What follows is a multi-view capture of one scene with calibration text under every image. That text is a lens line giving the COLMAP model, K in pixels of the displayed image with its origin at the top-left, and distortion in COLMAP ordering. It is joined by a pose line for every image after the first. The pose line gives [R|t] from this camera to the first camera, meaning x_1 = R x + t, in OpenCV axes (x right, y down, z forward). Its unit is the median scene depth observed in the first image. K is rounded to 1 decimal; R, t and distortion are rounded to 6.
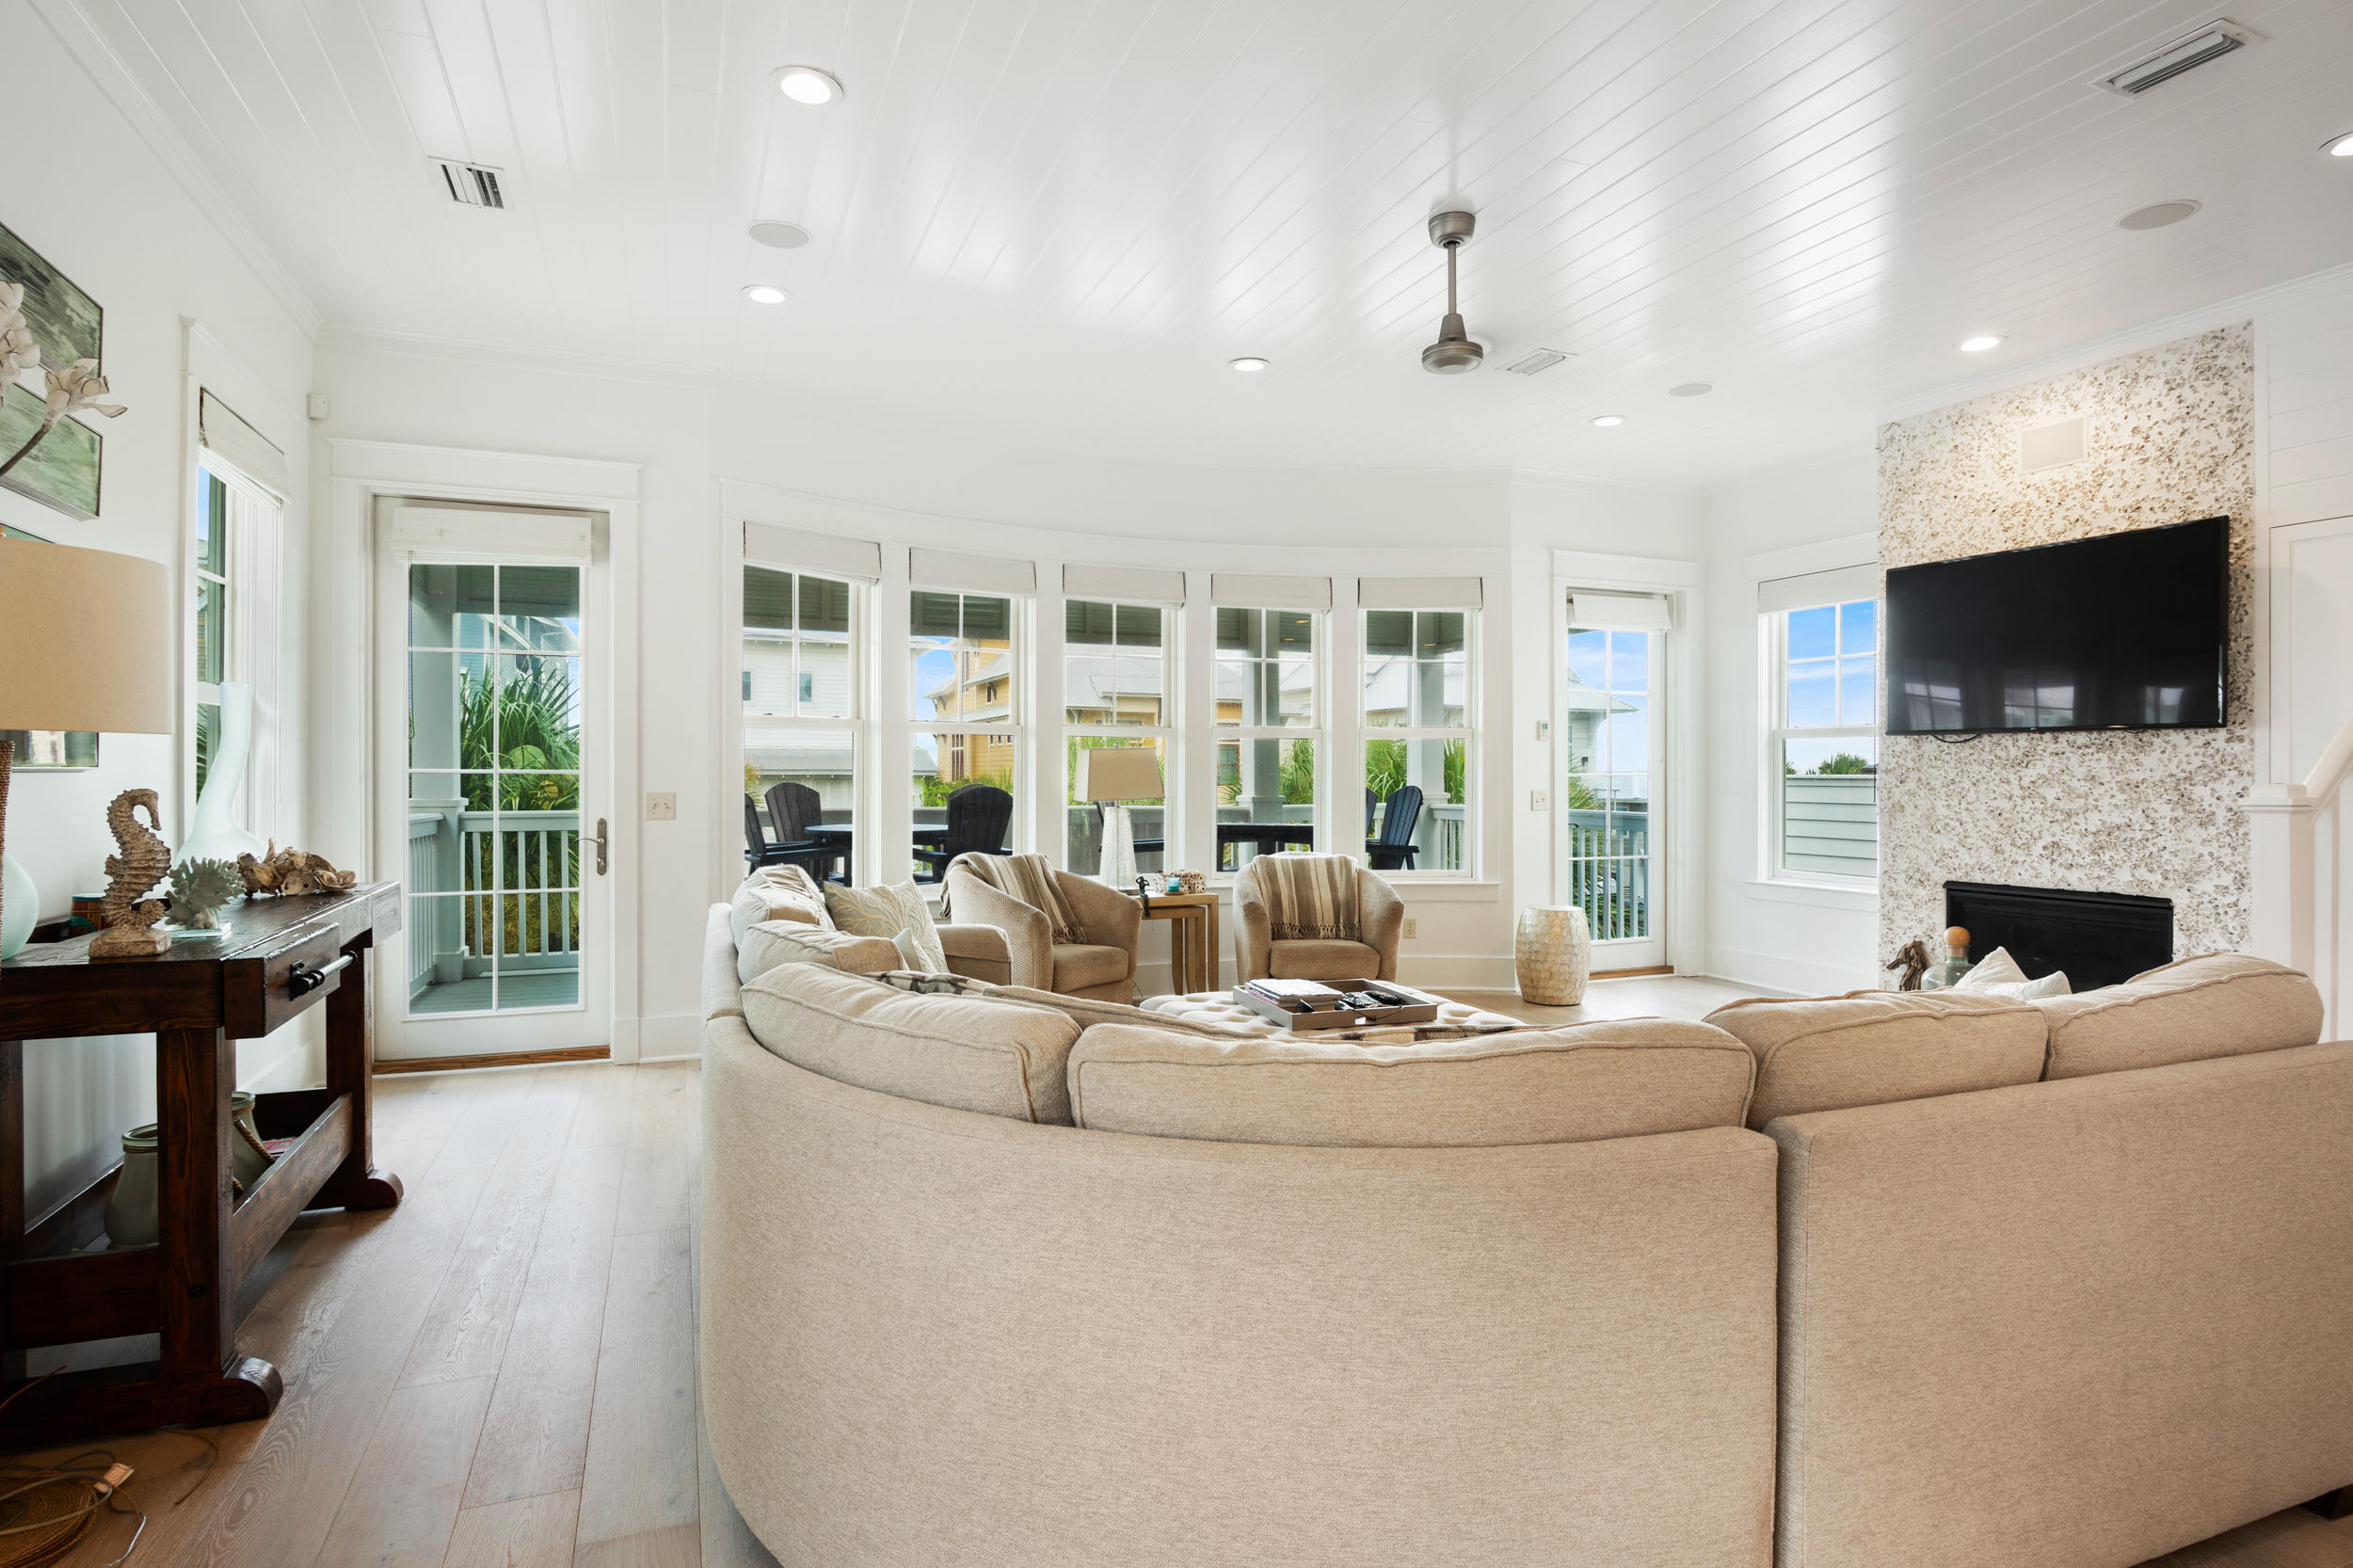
lens RADIAL K [[1188.7, 0, 1169.8], [0, 1188.7, 777.5], [0, 0, 1]] dist [-0.024424, -0.000991]
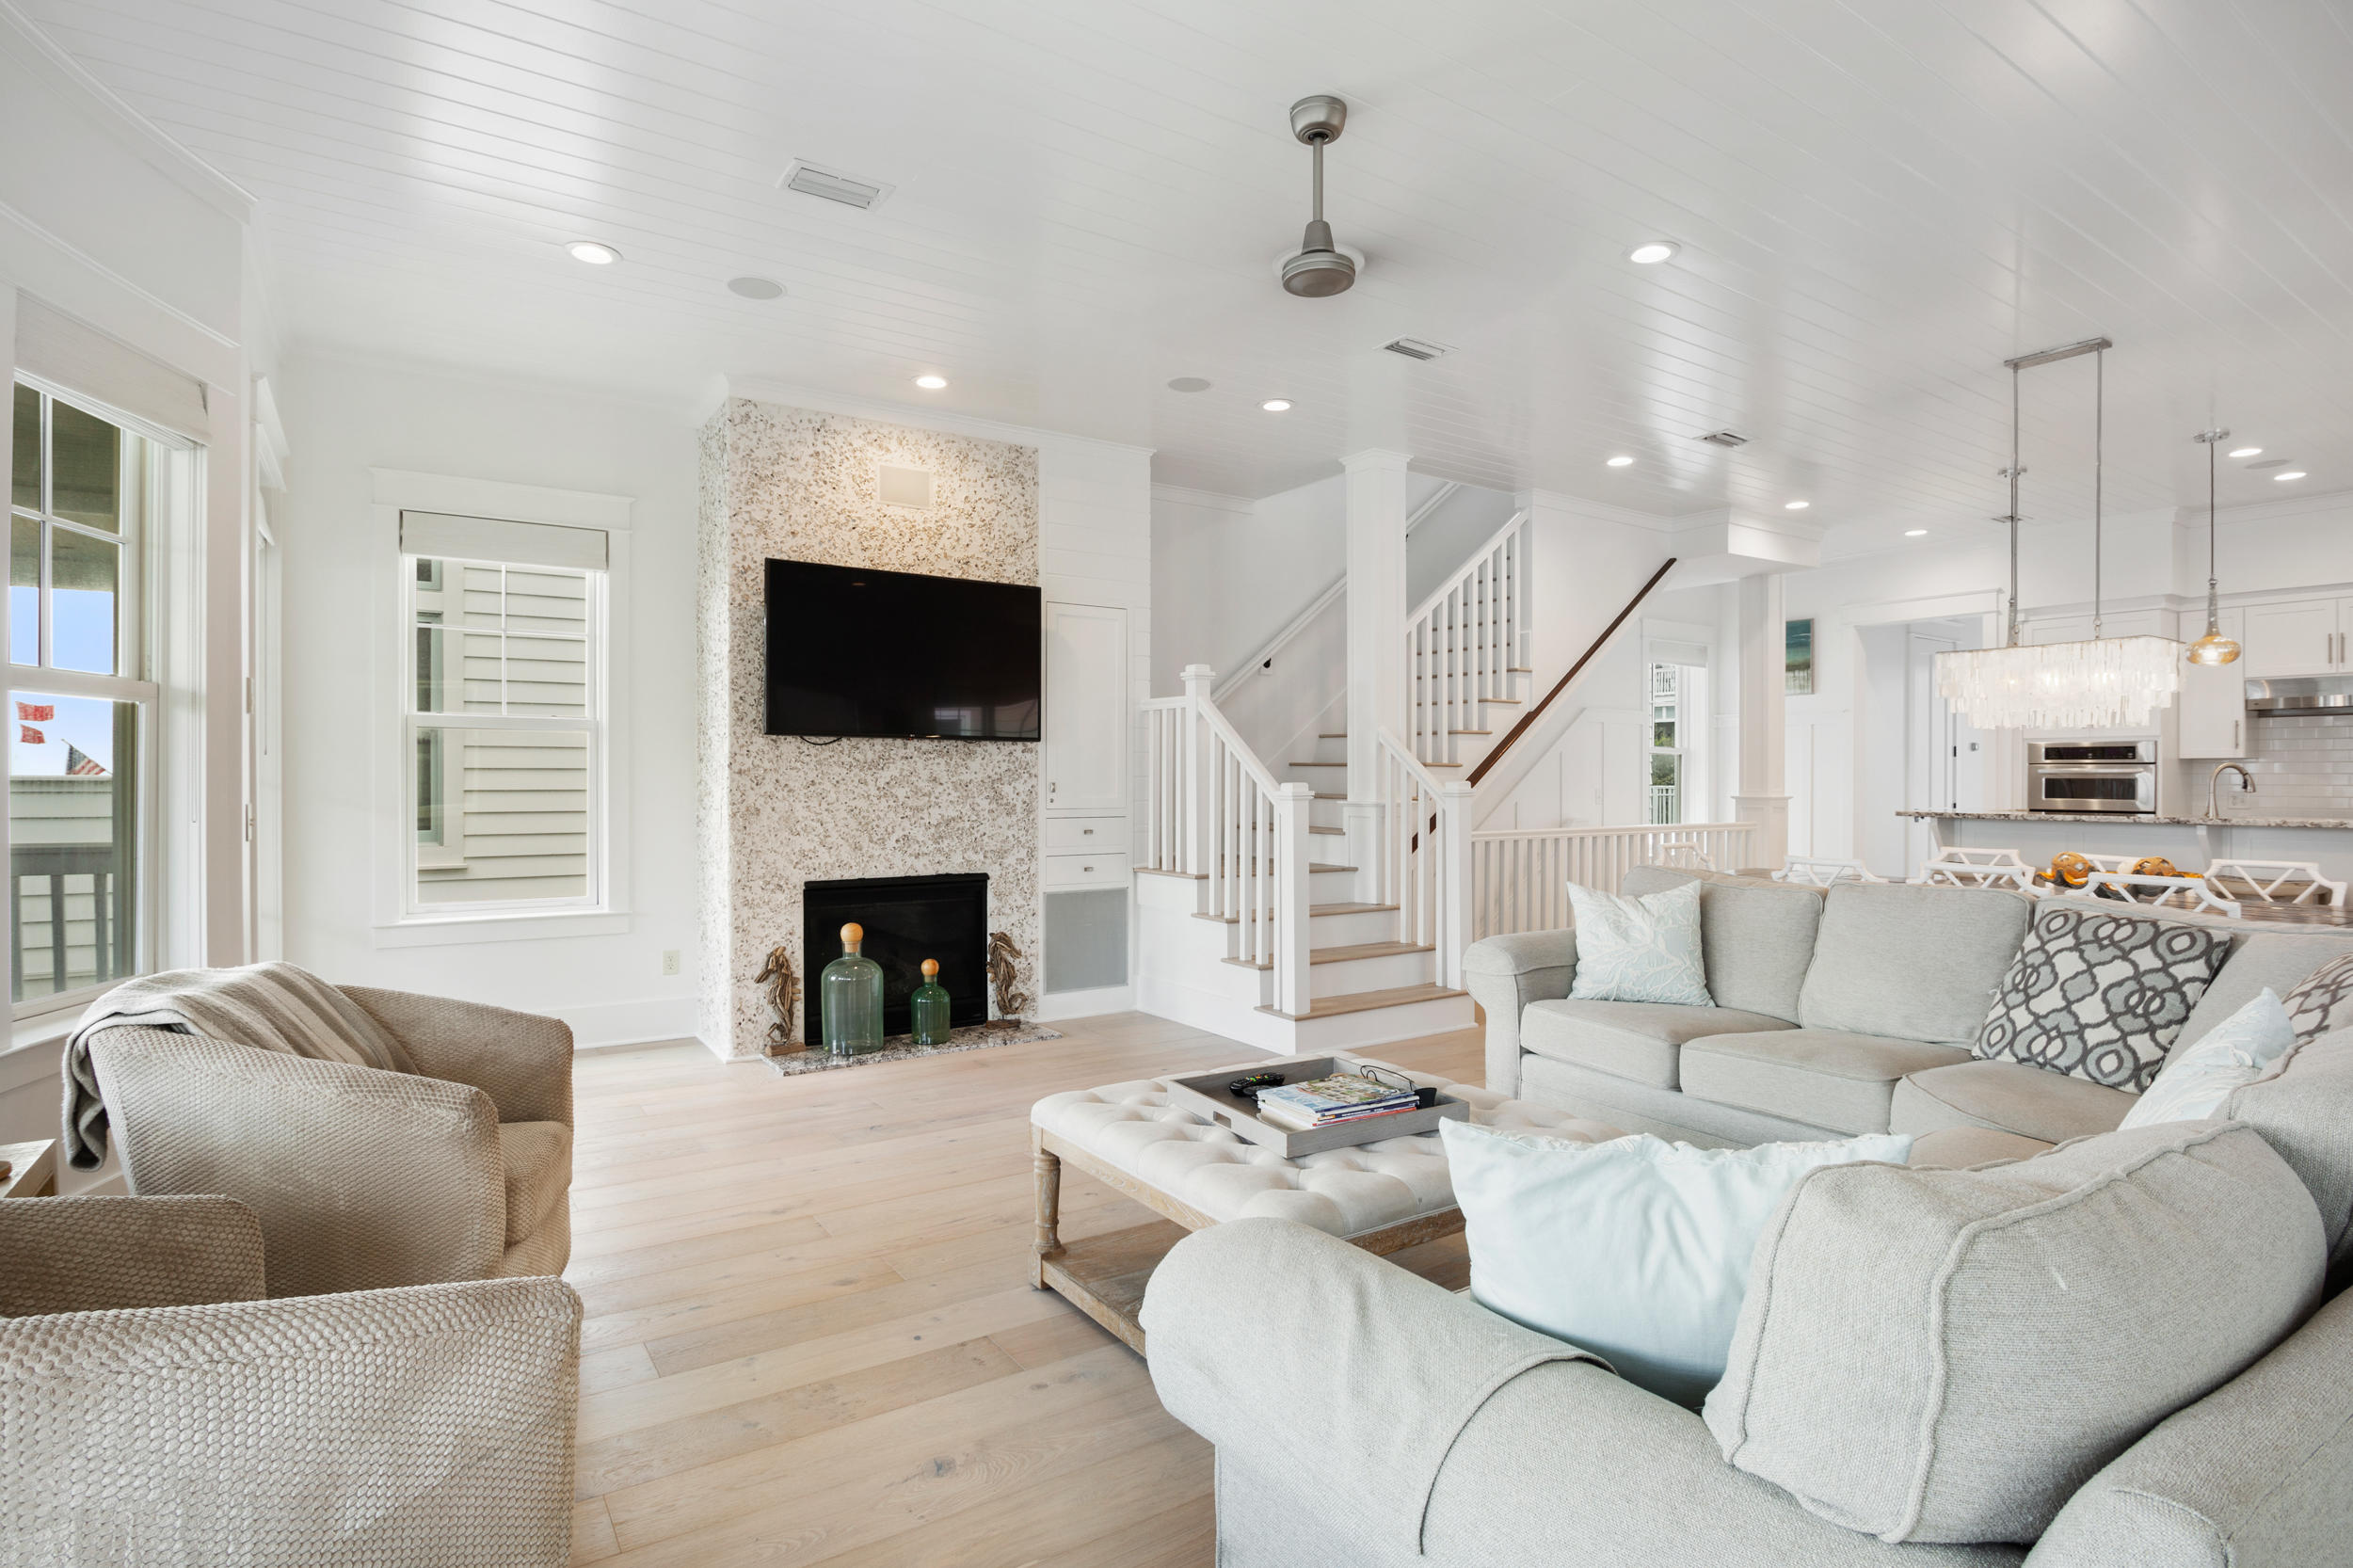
lens RADIAL K [[1188.7, 0, 1169.8], [0, 1188.7, 777.5], [0, 0, 1]] dist [-0.024424, -0.000991]
pose [[-0.194668, -0.007209, 0.980843, -0.409635], [-0.002304, 0.999974, 0.006892, -0.009323], [-0.980867, -0.000918, -0.194679, 0.929259]]
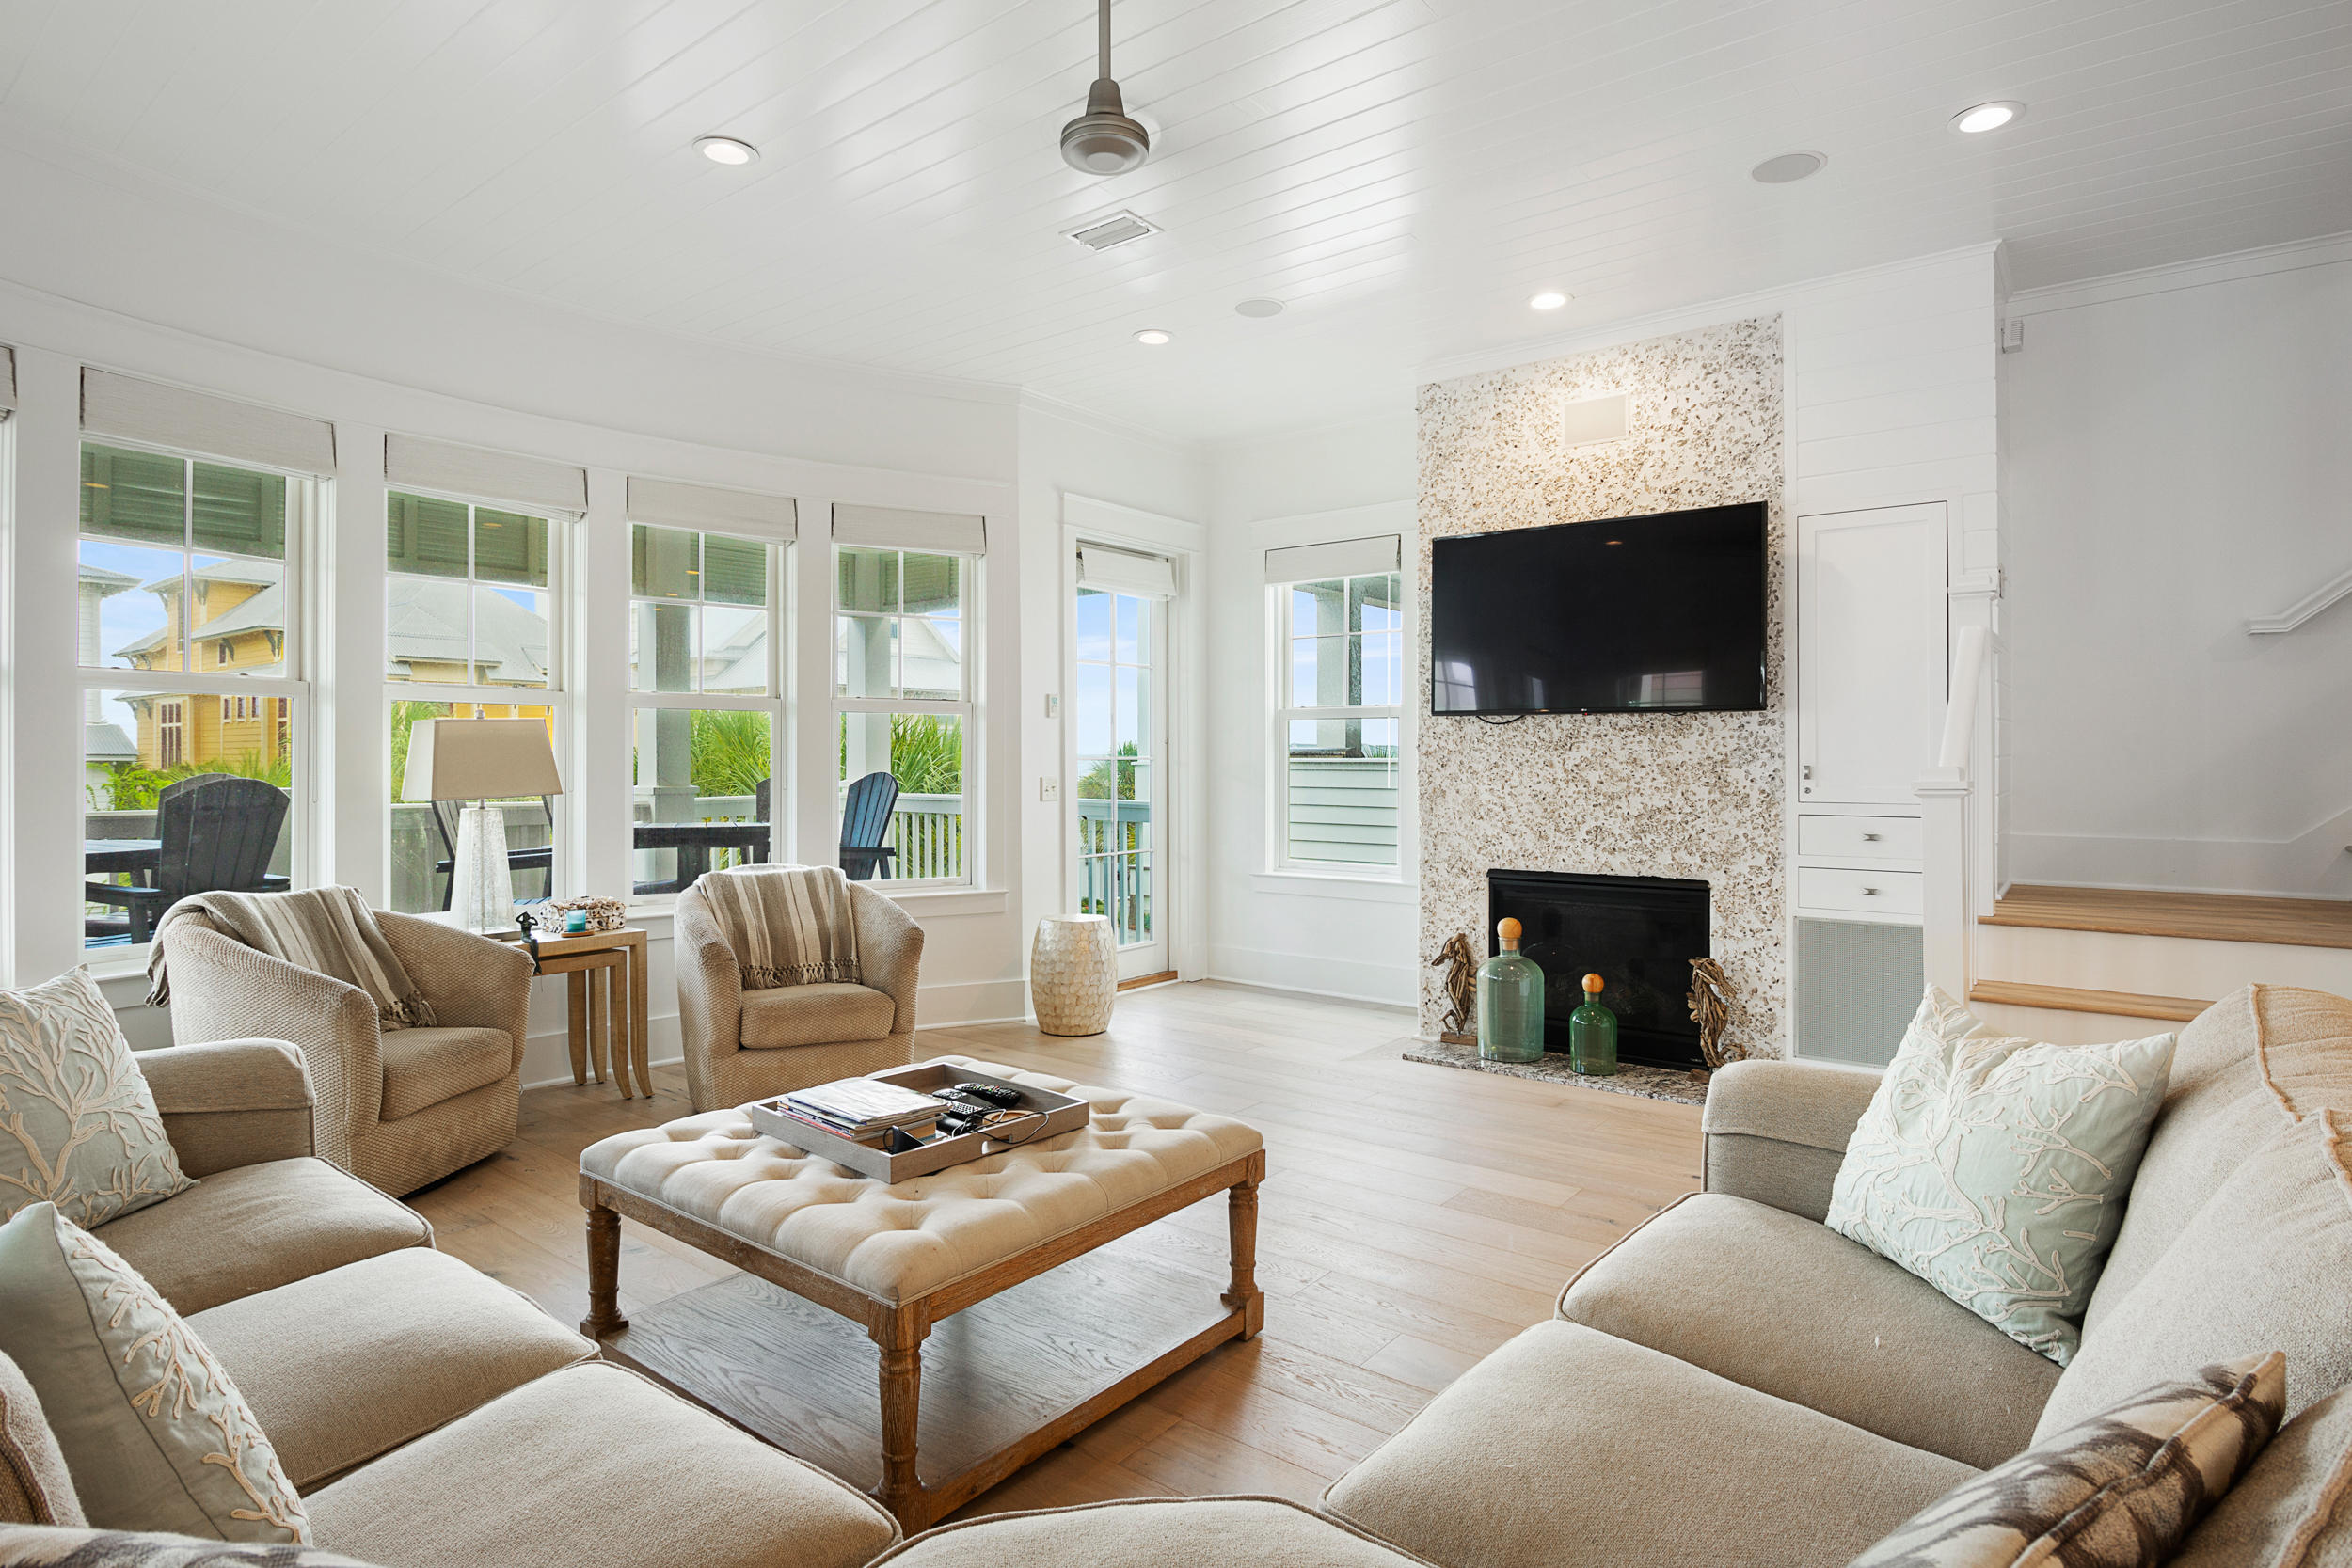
lens RADIAL K [[1228.1, 0, 1170.8], [0, 1228.1, 756.7], [0, 0, 1]] dist [-0.020288, -0.000407]
pose [[0.870929, -0.000996, 0.491407, -0.054152], [0.002869, 0.999991, -0.003058, -0.000825], [-0.491400, 0.004073, 0.870925, 0.272634]]
